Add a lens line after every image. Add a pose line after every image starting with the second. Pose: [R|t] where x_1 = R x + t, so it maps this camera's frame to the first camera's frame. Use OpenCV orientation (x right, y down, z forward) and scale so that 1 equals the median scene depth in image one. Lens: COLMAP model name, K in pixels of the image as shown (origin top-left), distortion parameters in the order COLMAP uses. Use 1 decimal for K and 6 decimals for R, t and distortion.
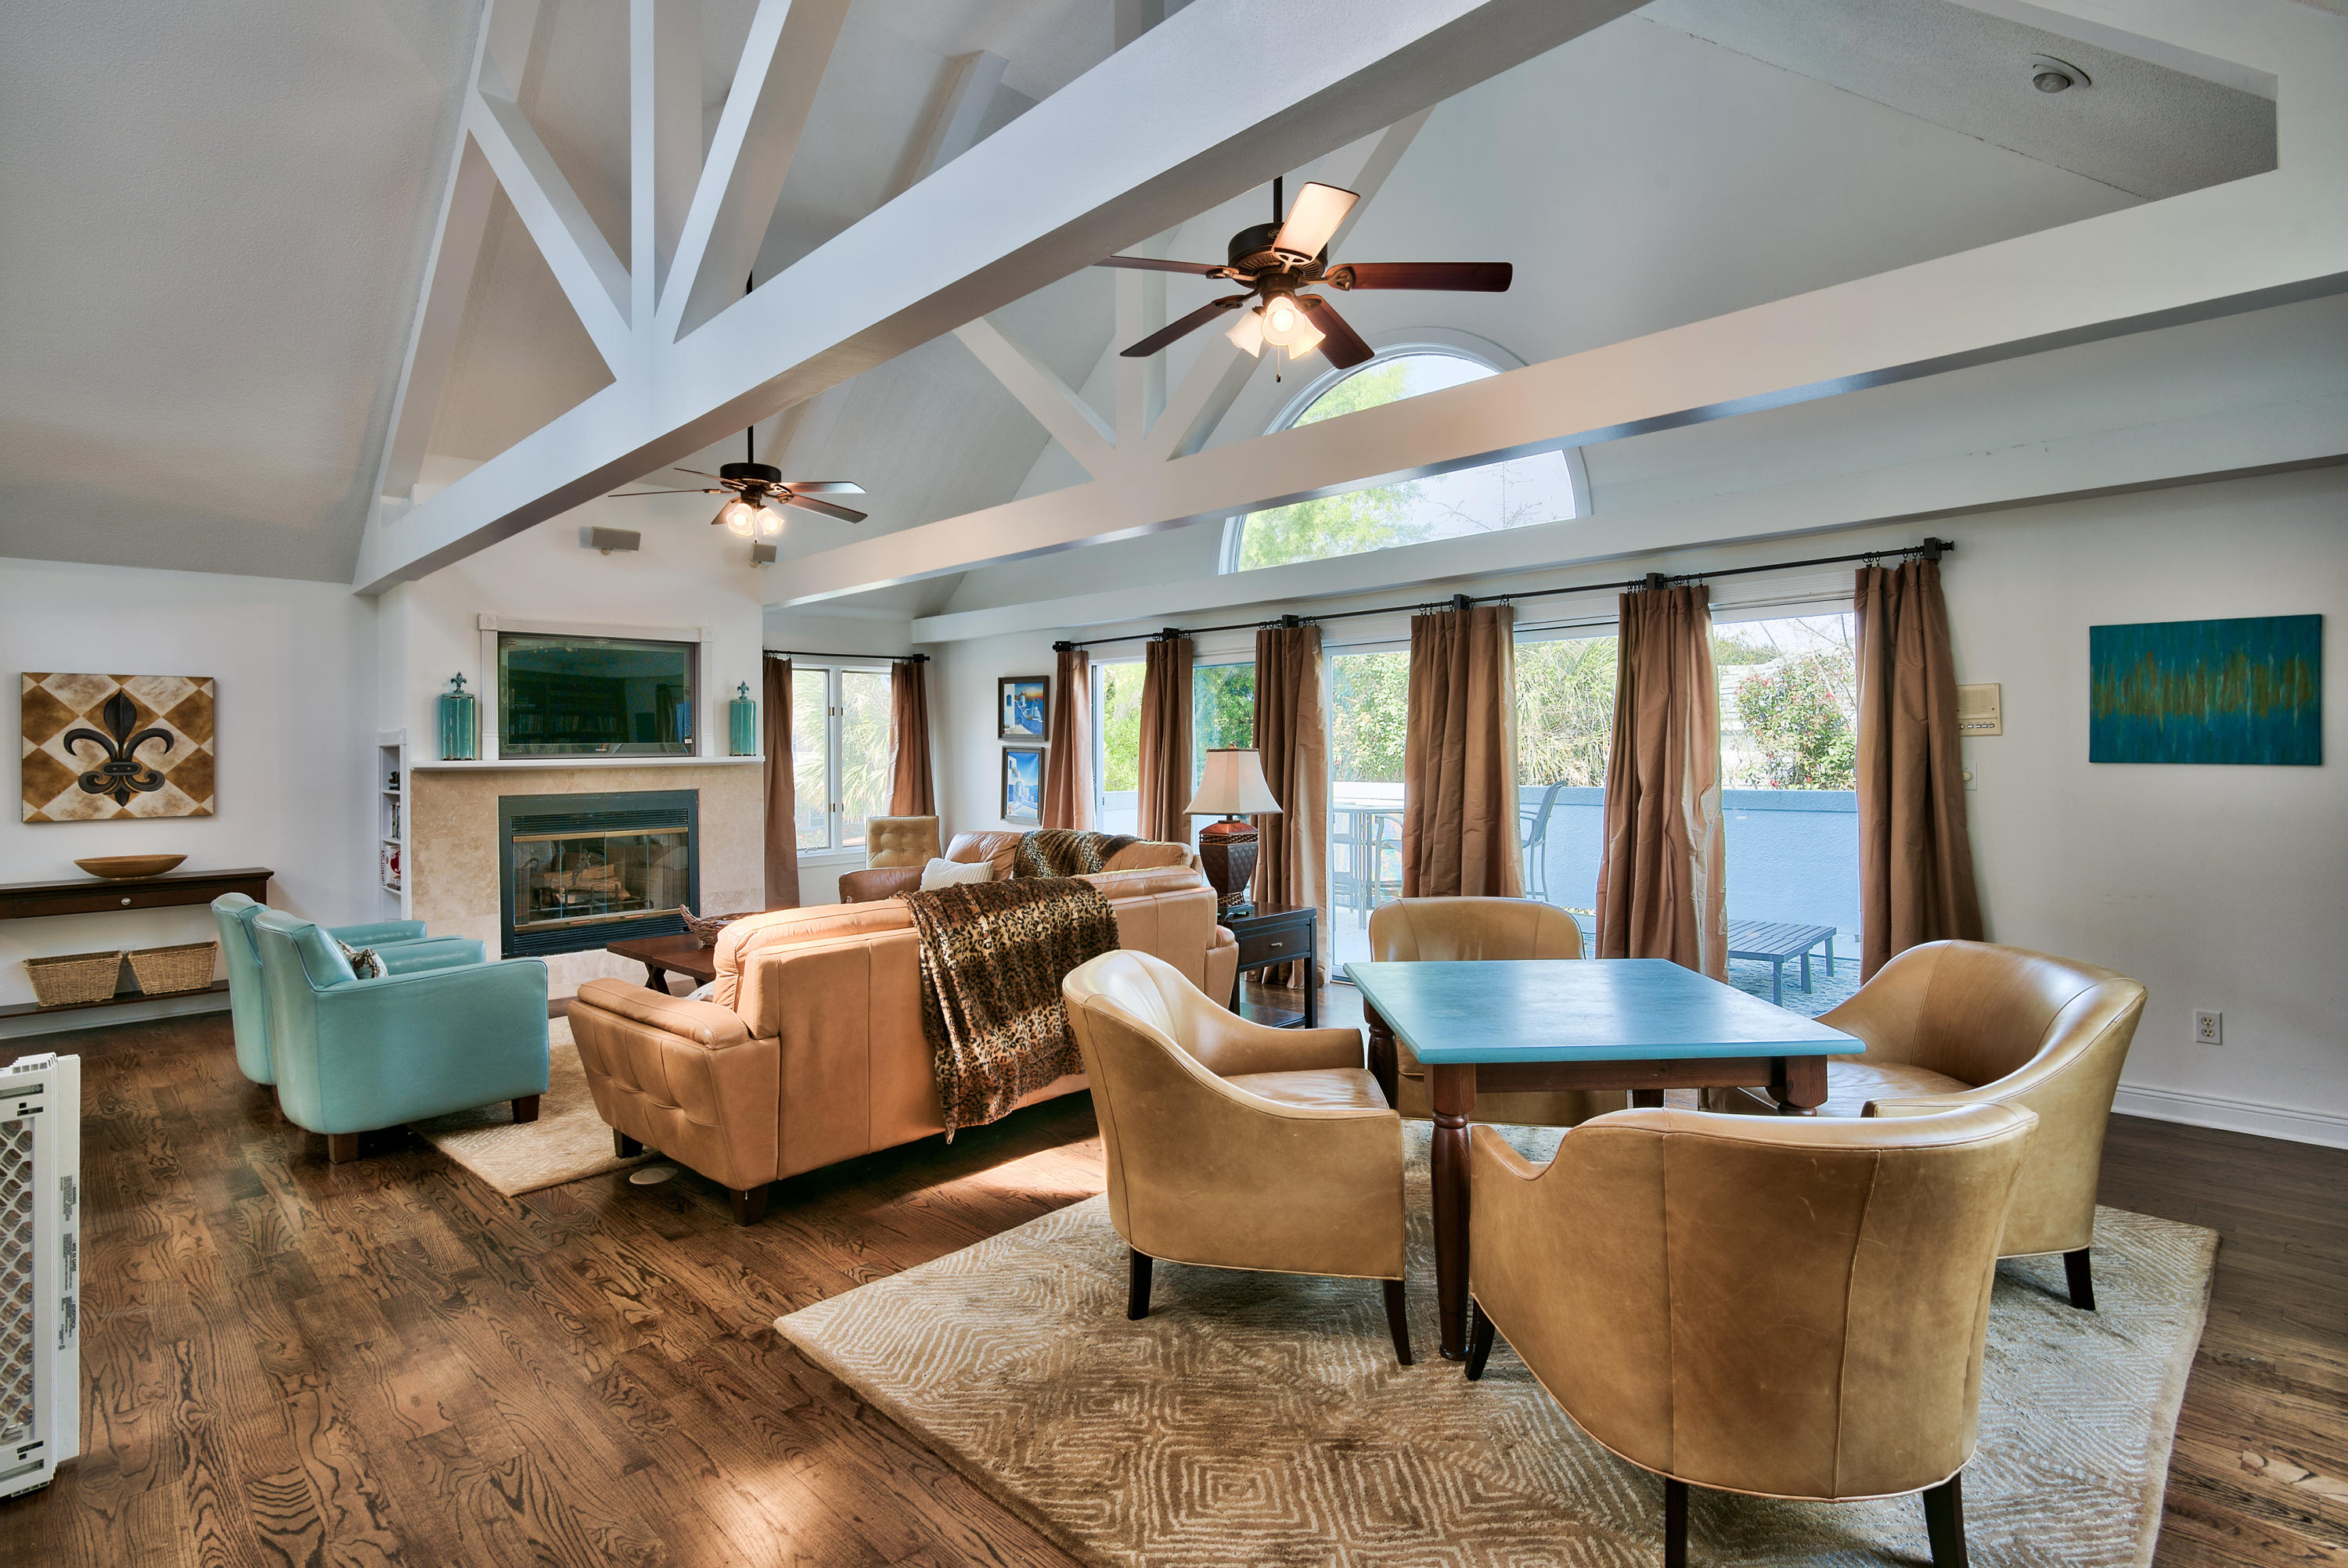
lens RADIAL K [[1144.5, 0, 1159.9], [0, 1144.5, 758.4], [0, 0, 1]] dist [-0.009484, 0.000664]
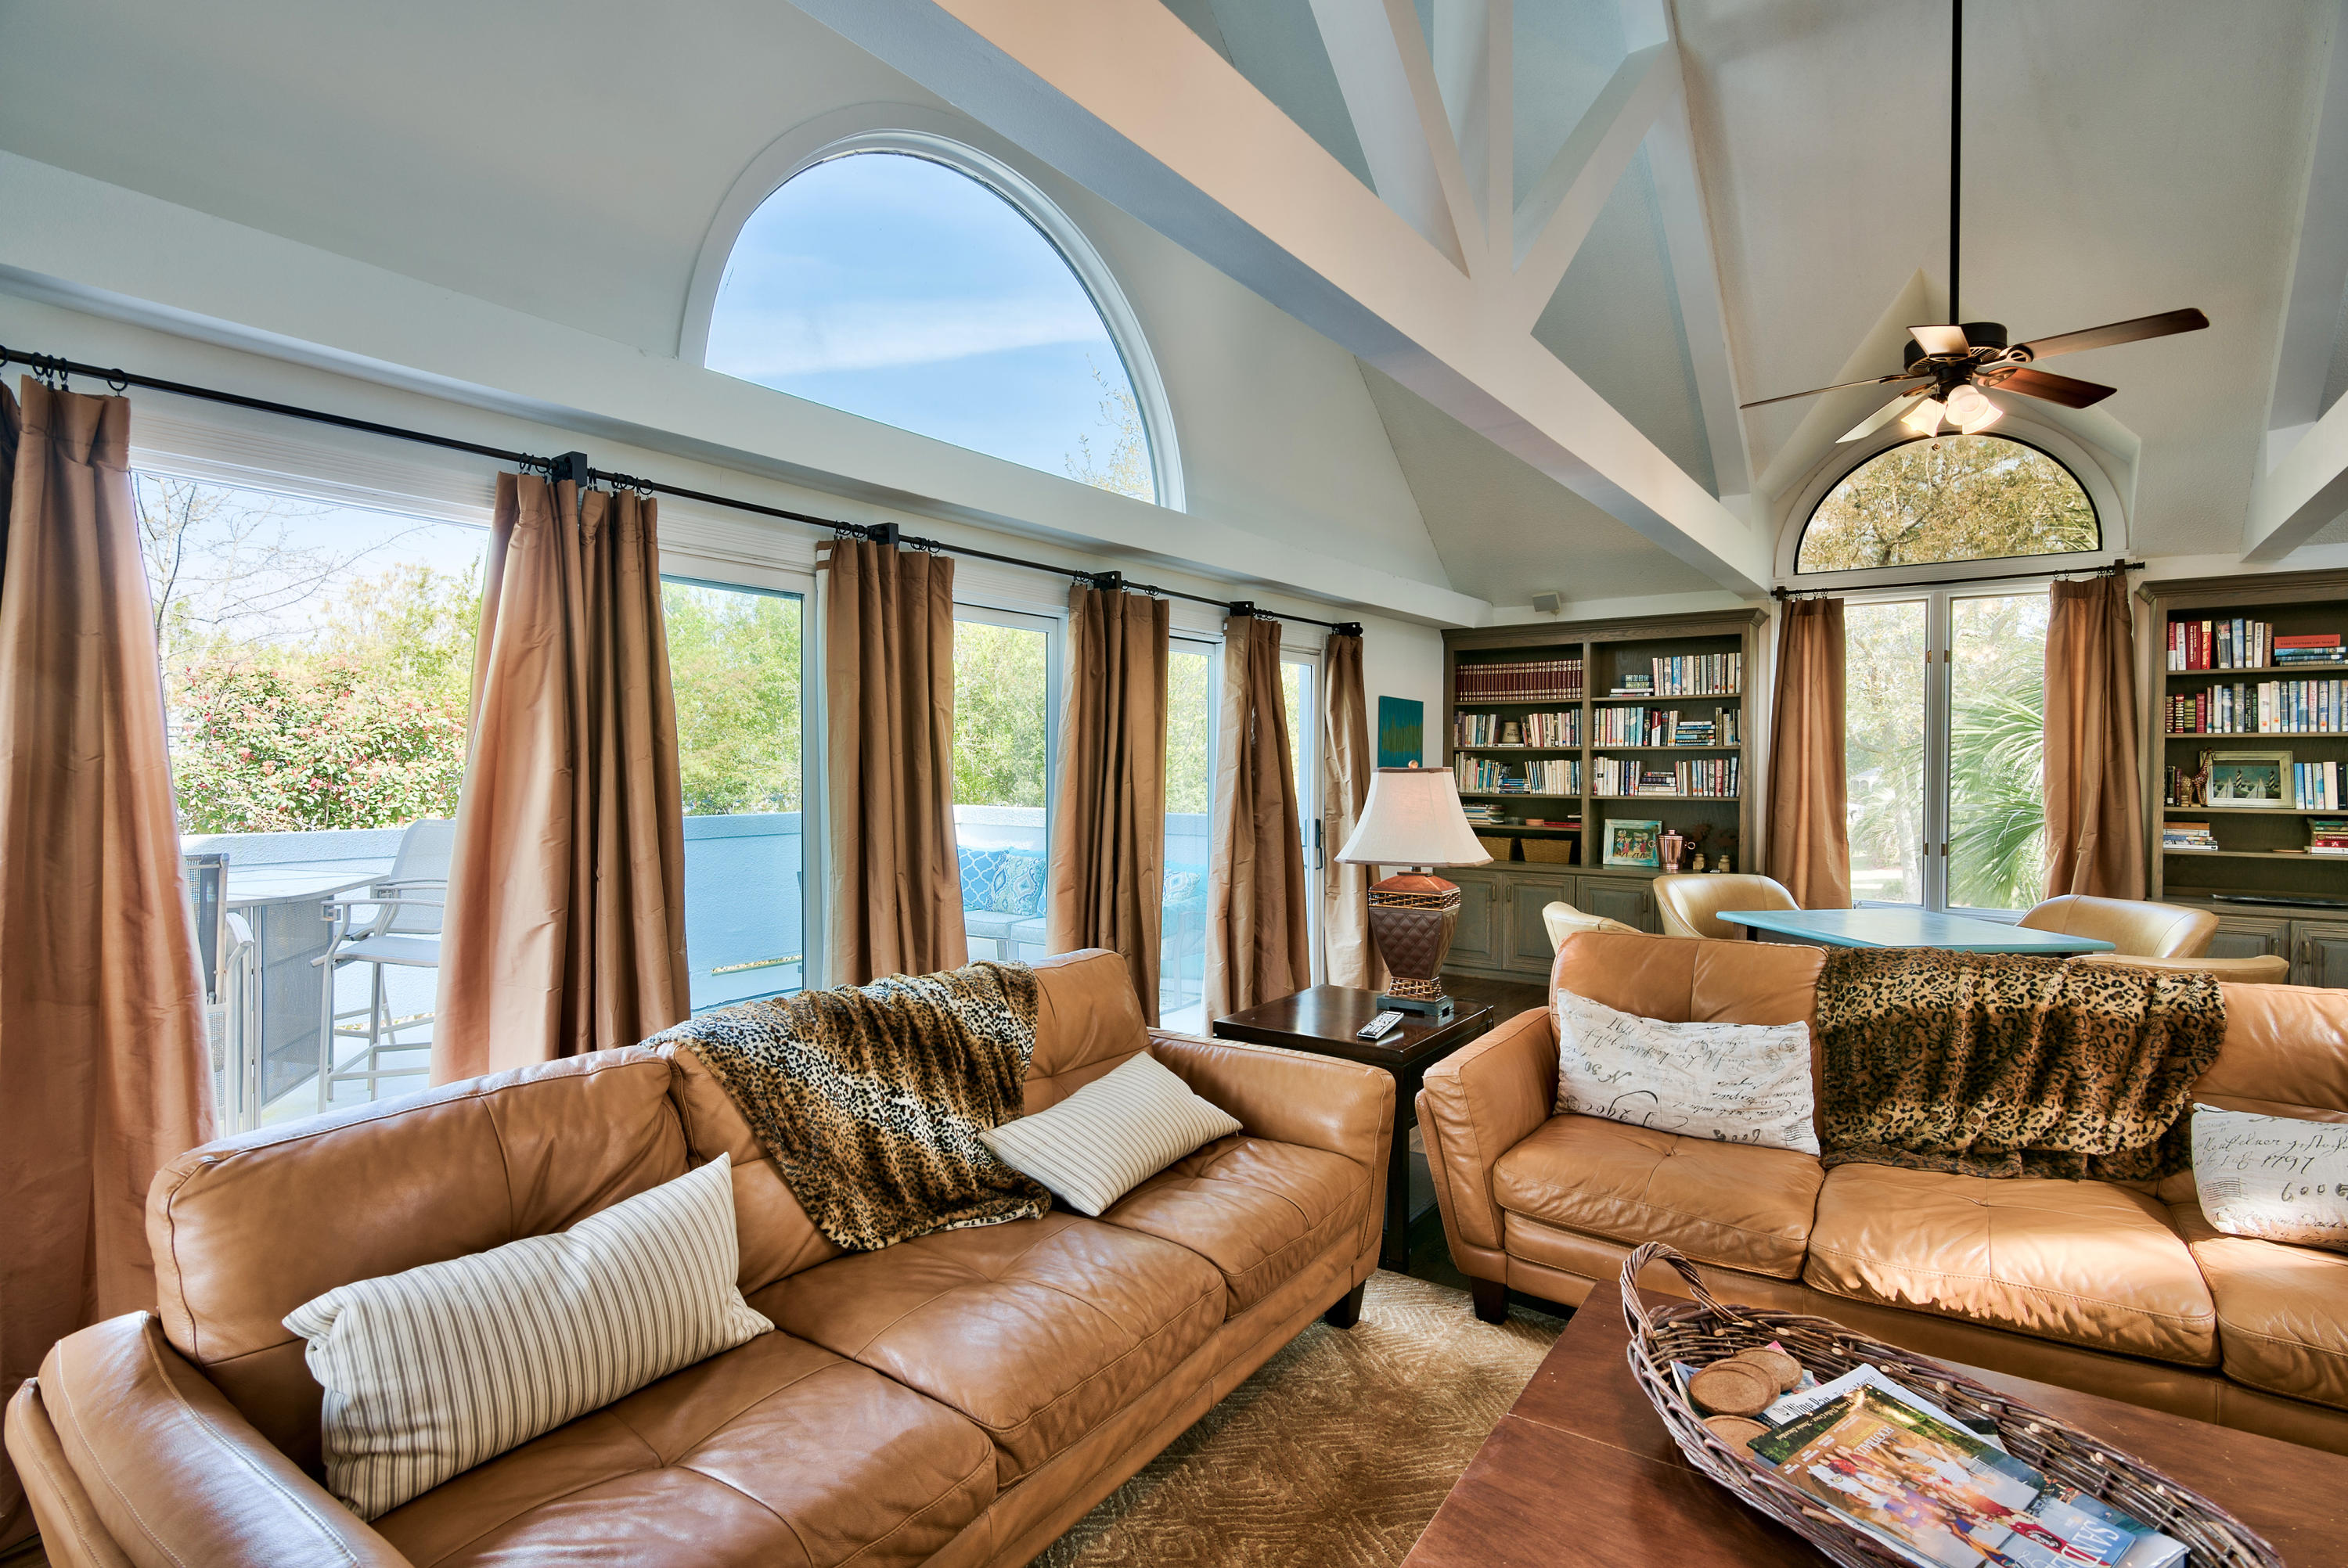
lens RADIAL K [[1144.5, 0, 1151.0], [0, 1144.5, 778.4], [0, 0, 1]] dist [-0.009484, 0.000664]
pose [[-0.163419, -0.004356, 0.986547, -0.466021], [0.007748, 0.999954, 0.005698, -0.003452], [-0.986526, 0.008575, -0.163378, 0.980844]]
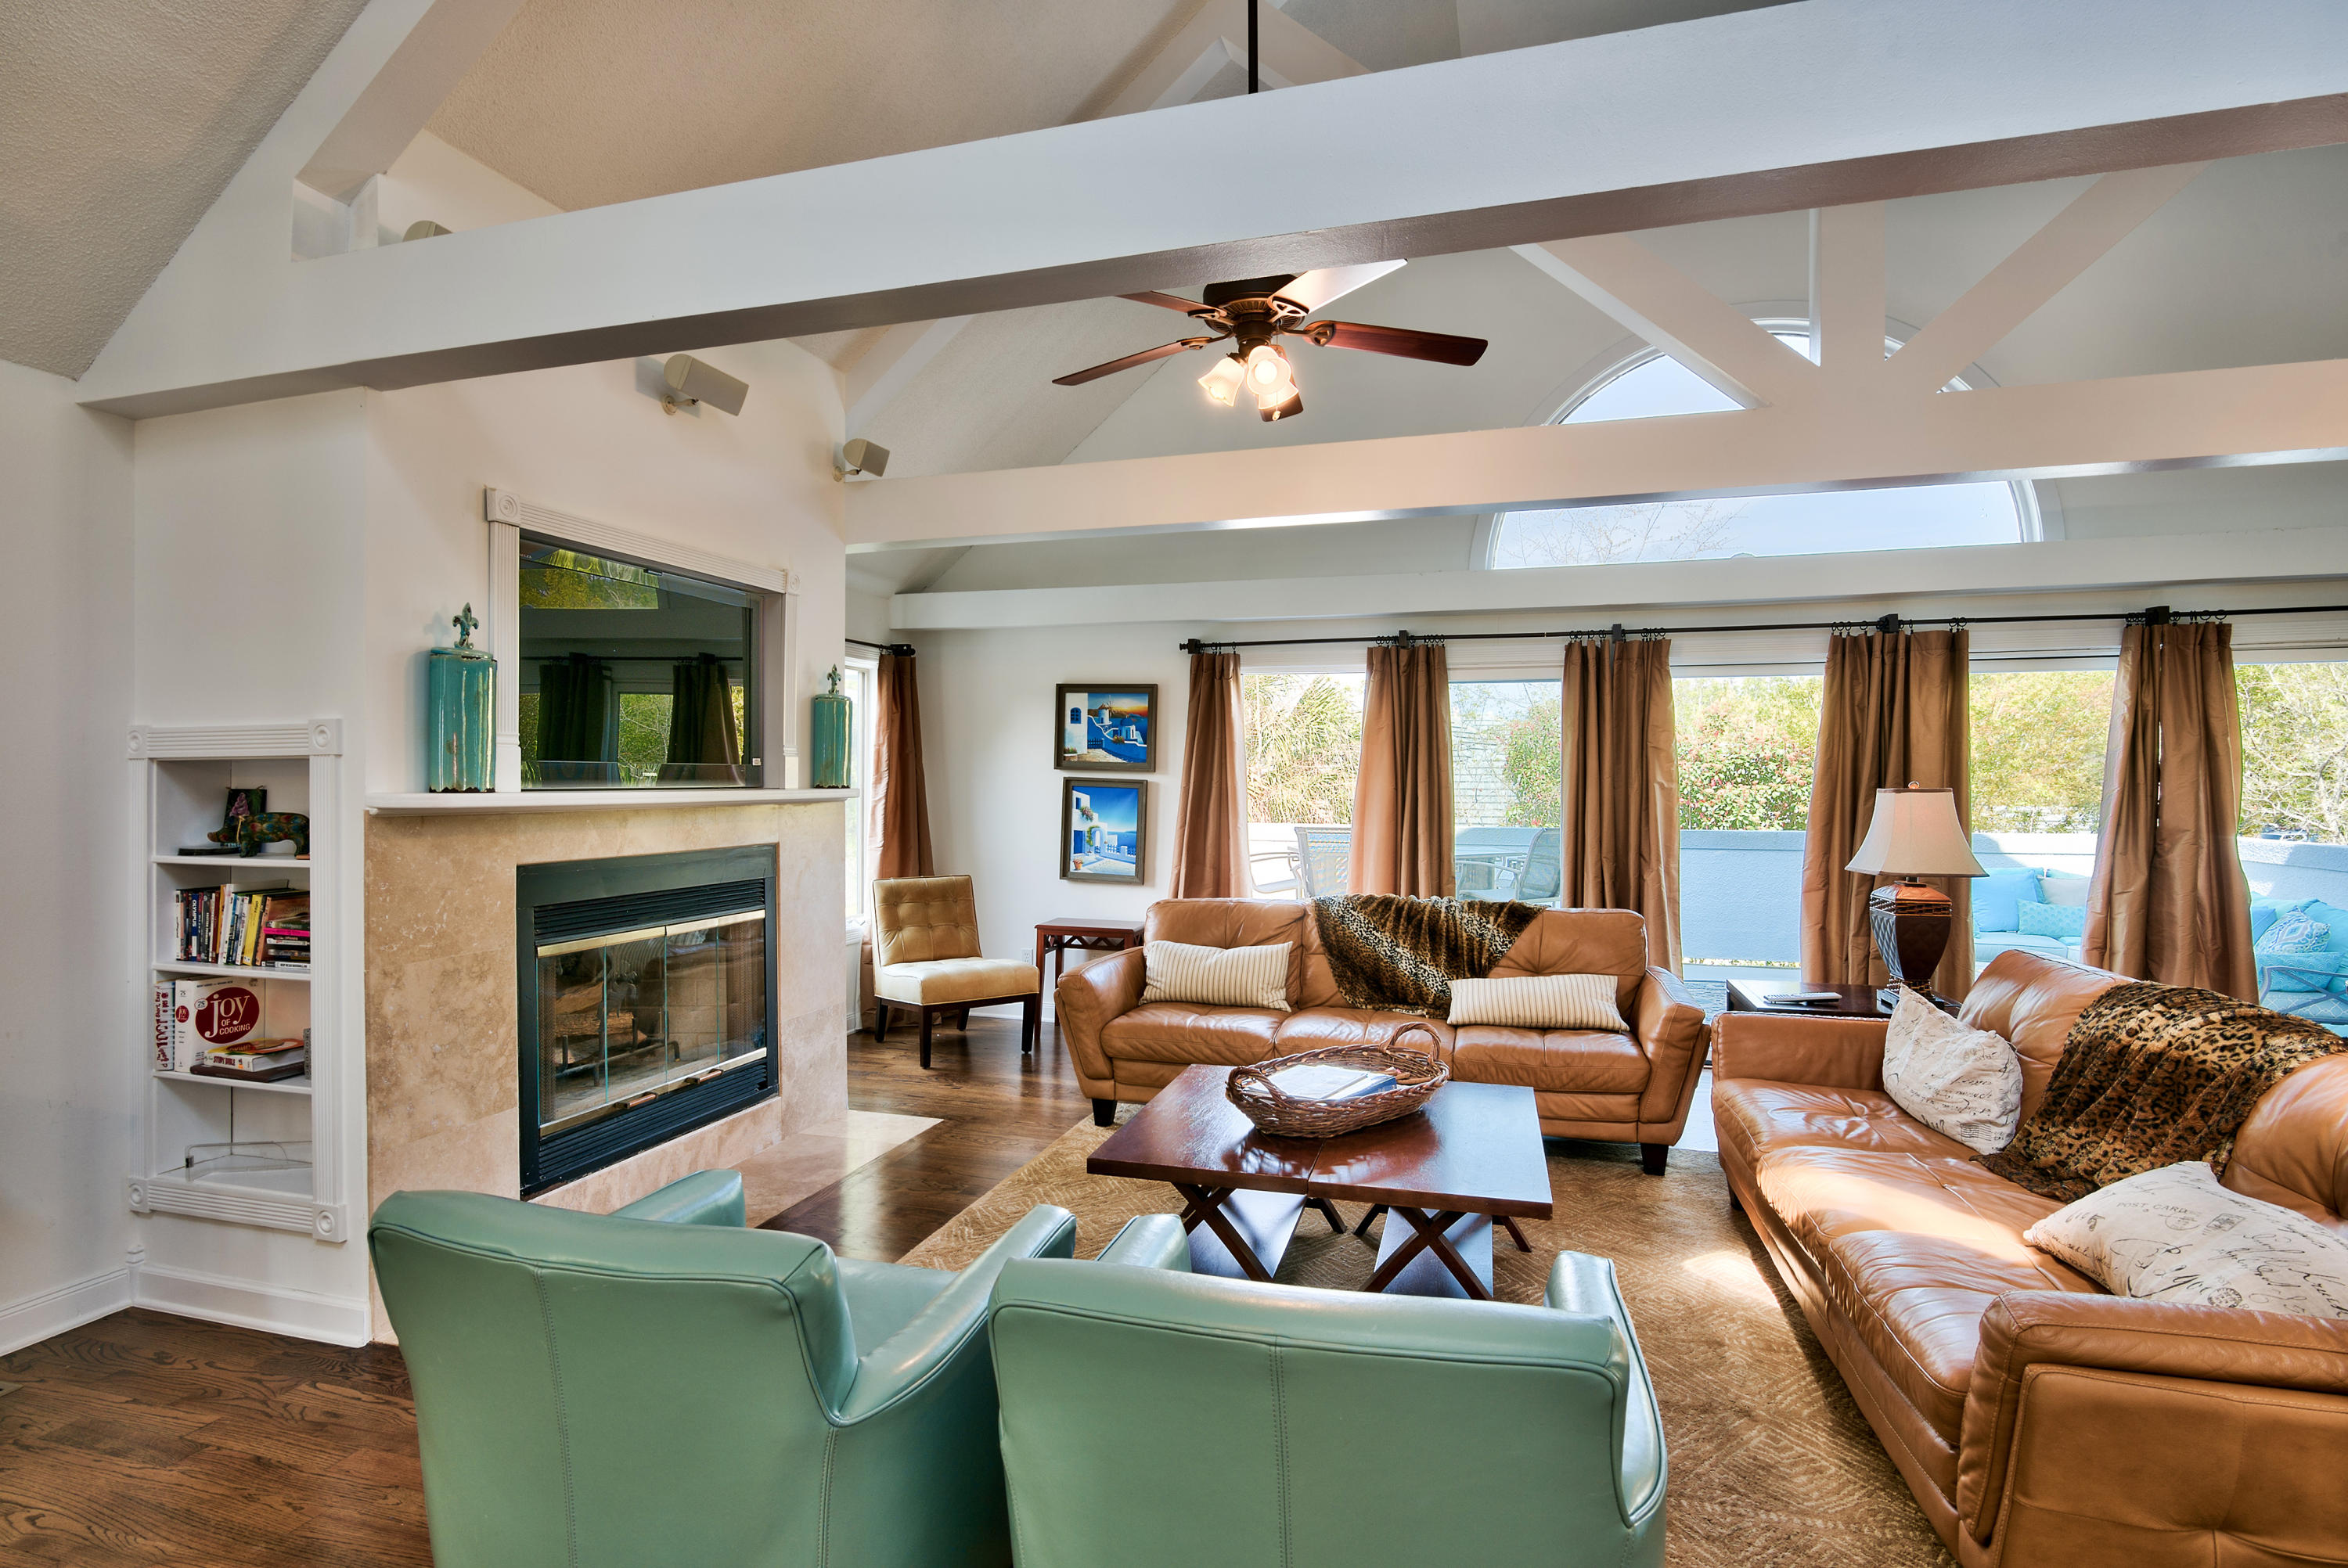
lens RADIAL K [[1144.5, 0, 1183.7], [0, 1144.5, 799.3], [0, 0, 1]] dist [-0.009484, 0.000664]
pose [[0.869379, 0.003825, 0.494130, -0.579988], [-0.004804, 0.999988, 0.000711, 0.002757], [-0.494122, -0.002992, 0.869387, 0.438918]]
